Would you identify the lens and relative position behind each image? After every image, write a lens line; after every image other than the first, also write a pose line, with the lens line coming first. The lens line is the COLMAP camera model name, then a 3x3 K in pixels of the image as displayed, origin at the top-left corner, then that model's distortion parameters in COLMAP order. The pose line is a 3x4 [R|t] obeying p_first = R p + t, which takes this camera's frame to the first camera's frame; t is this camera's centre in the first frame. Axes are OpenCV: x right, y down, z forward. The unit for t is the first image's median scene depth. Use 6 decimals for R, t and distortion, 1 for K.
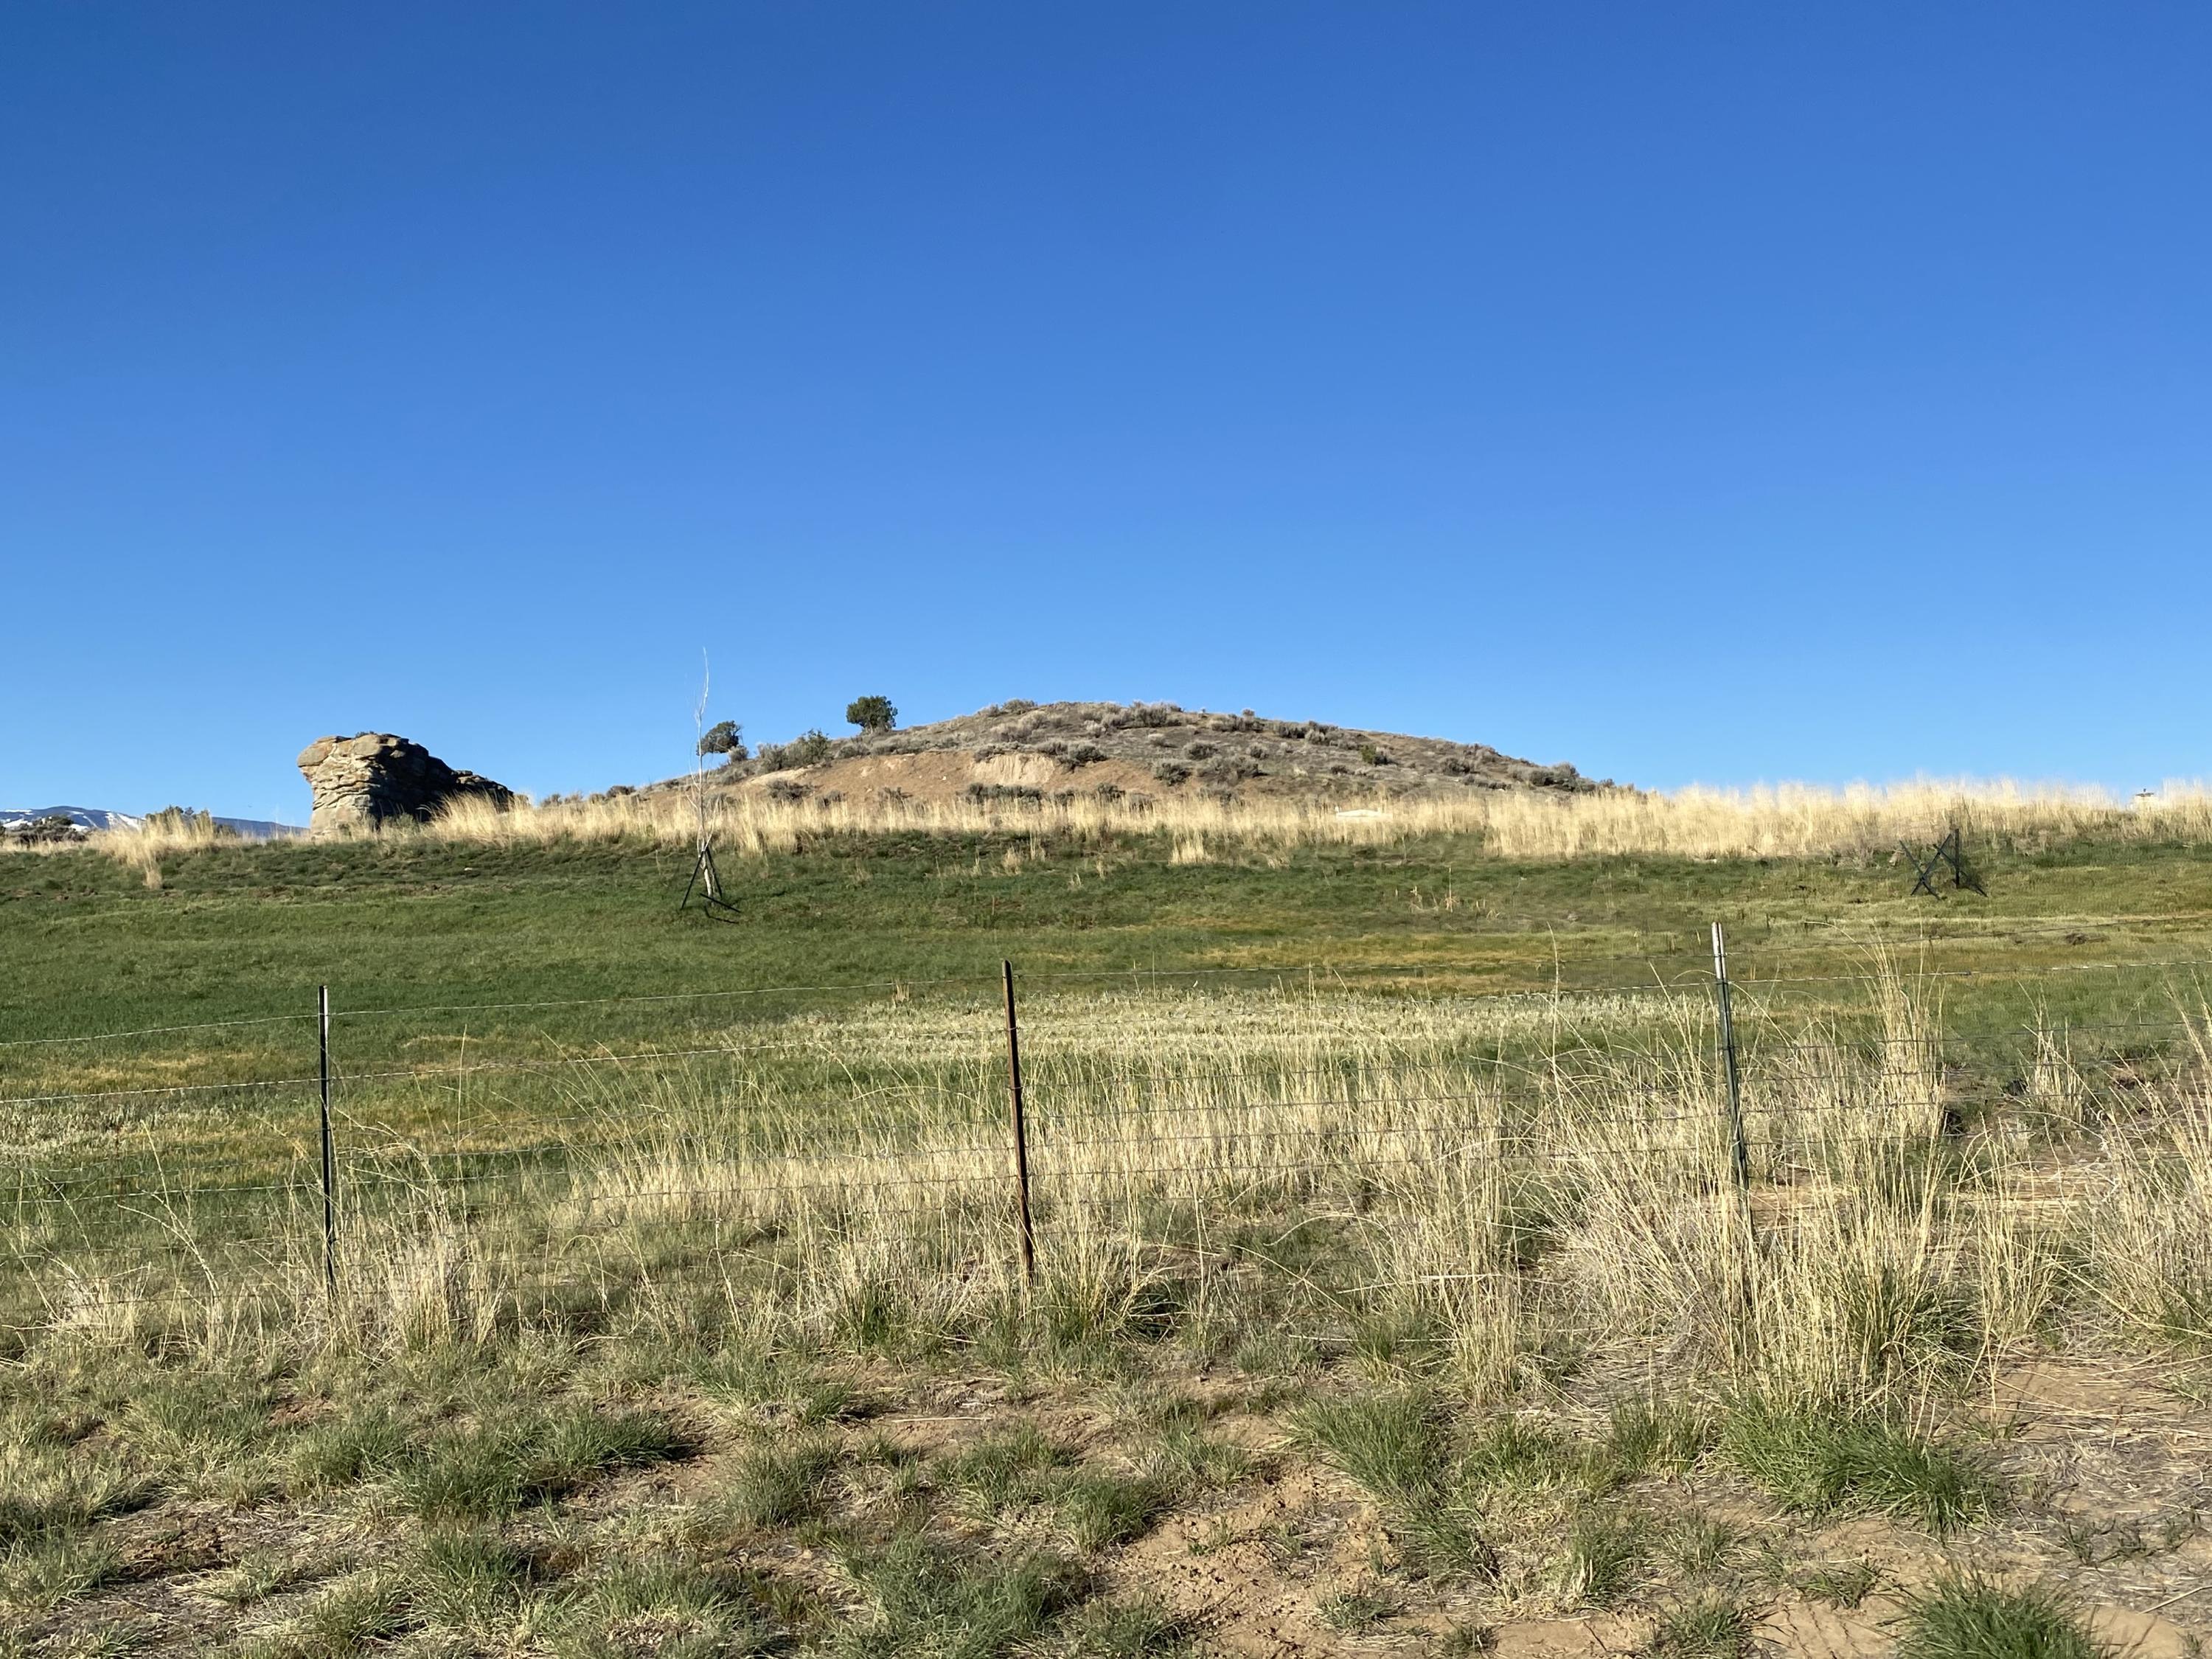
lens RADIAL K [[2122.6, 0, 1106.0], [0, 2122.6, 829.5], [0, 0, 1]] dist [-0.006491, -0.019692]
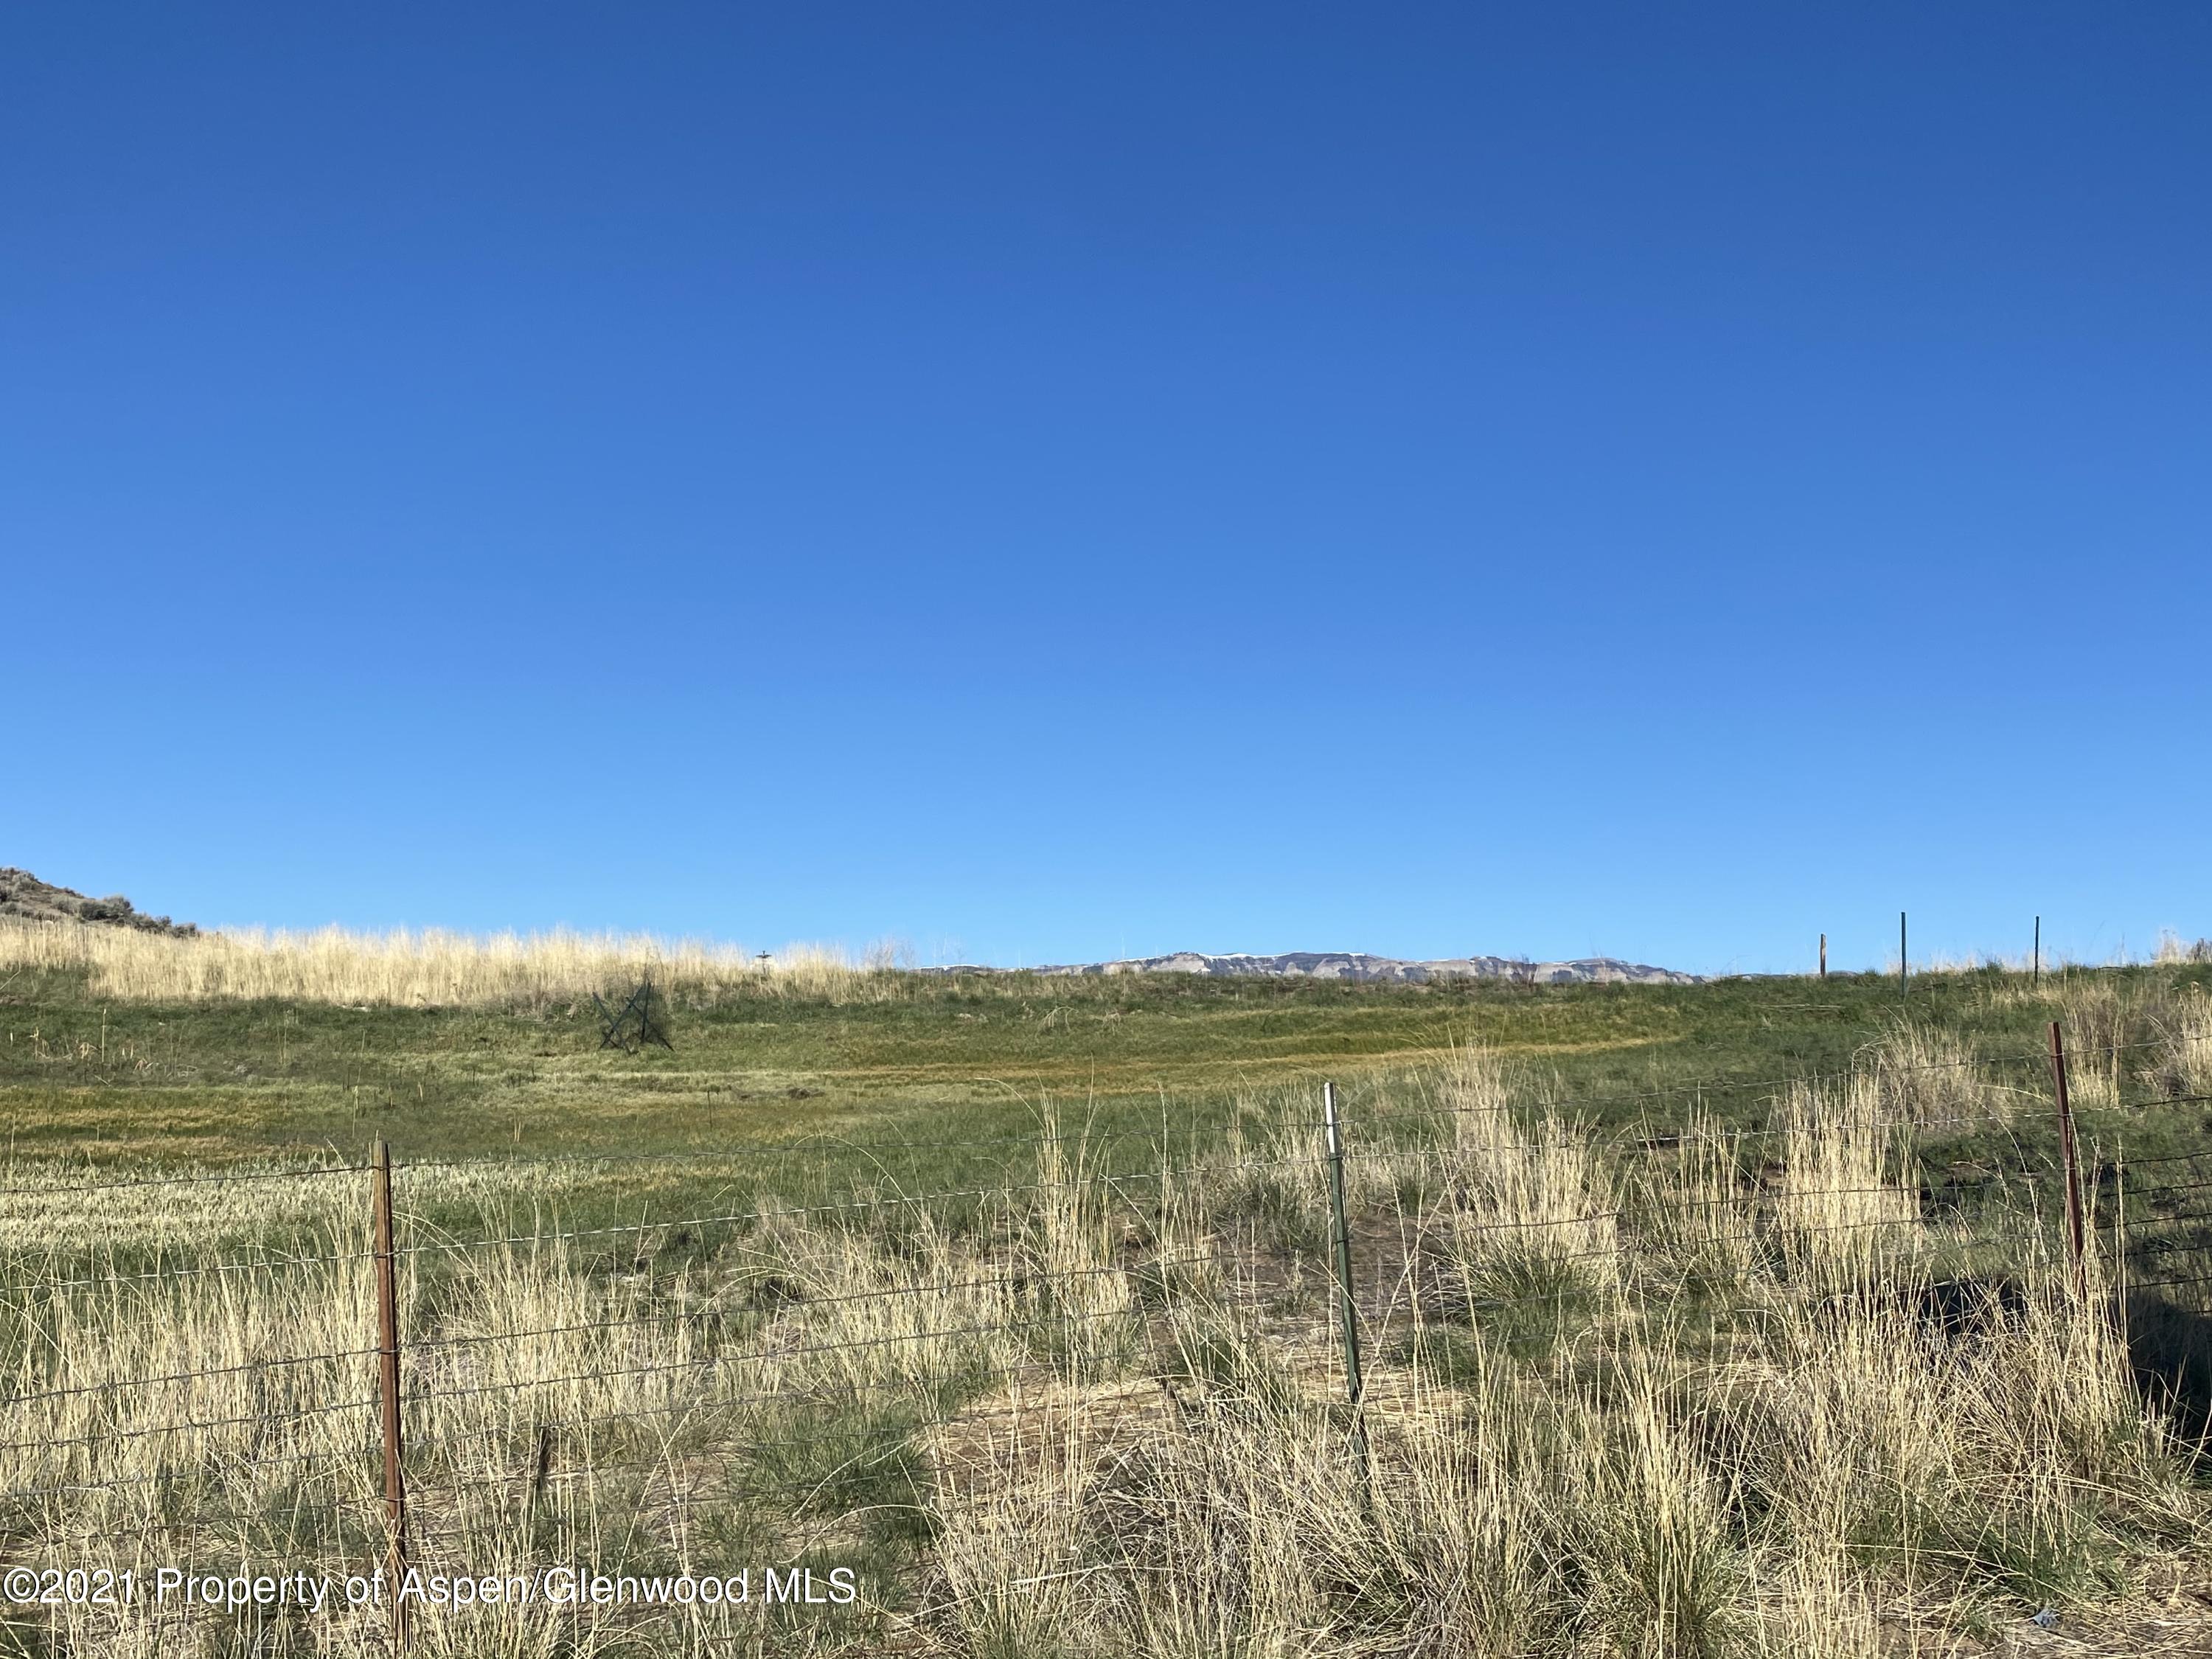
lens RADIAL K [[2122.6, 0, 1106.0], [0, 2122.6, 829.5], [0, 0, 1]] dist [-0.006491, -0.019692]
pose [[0.764950, 0.078290, 0.639313, -0.068153], [-0.032154, 0.995989, -0.083496, 0.003866], [-0.643286, 0.043313, 0.764400, 0.083095]]
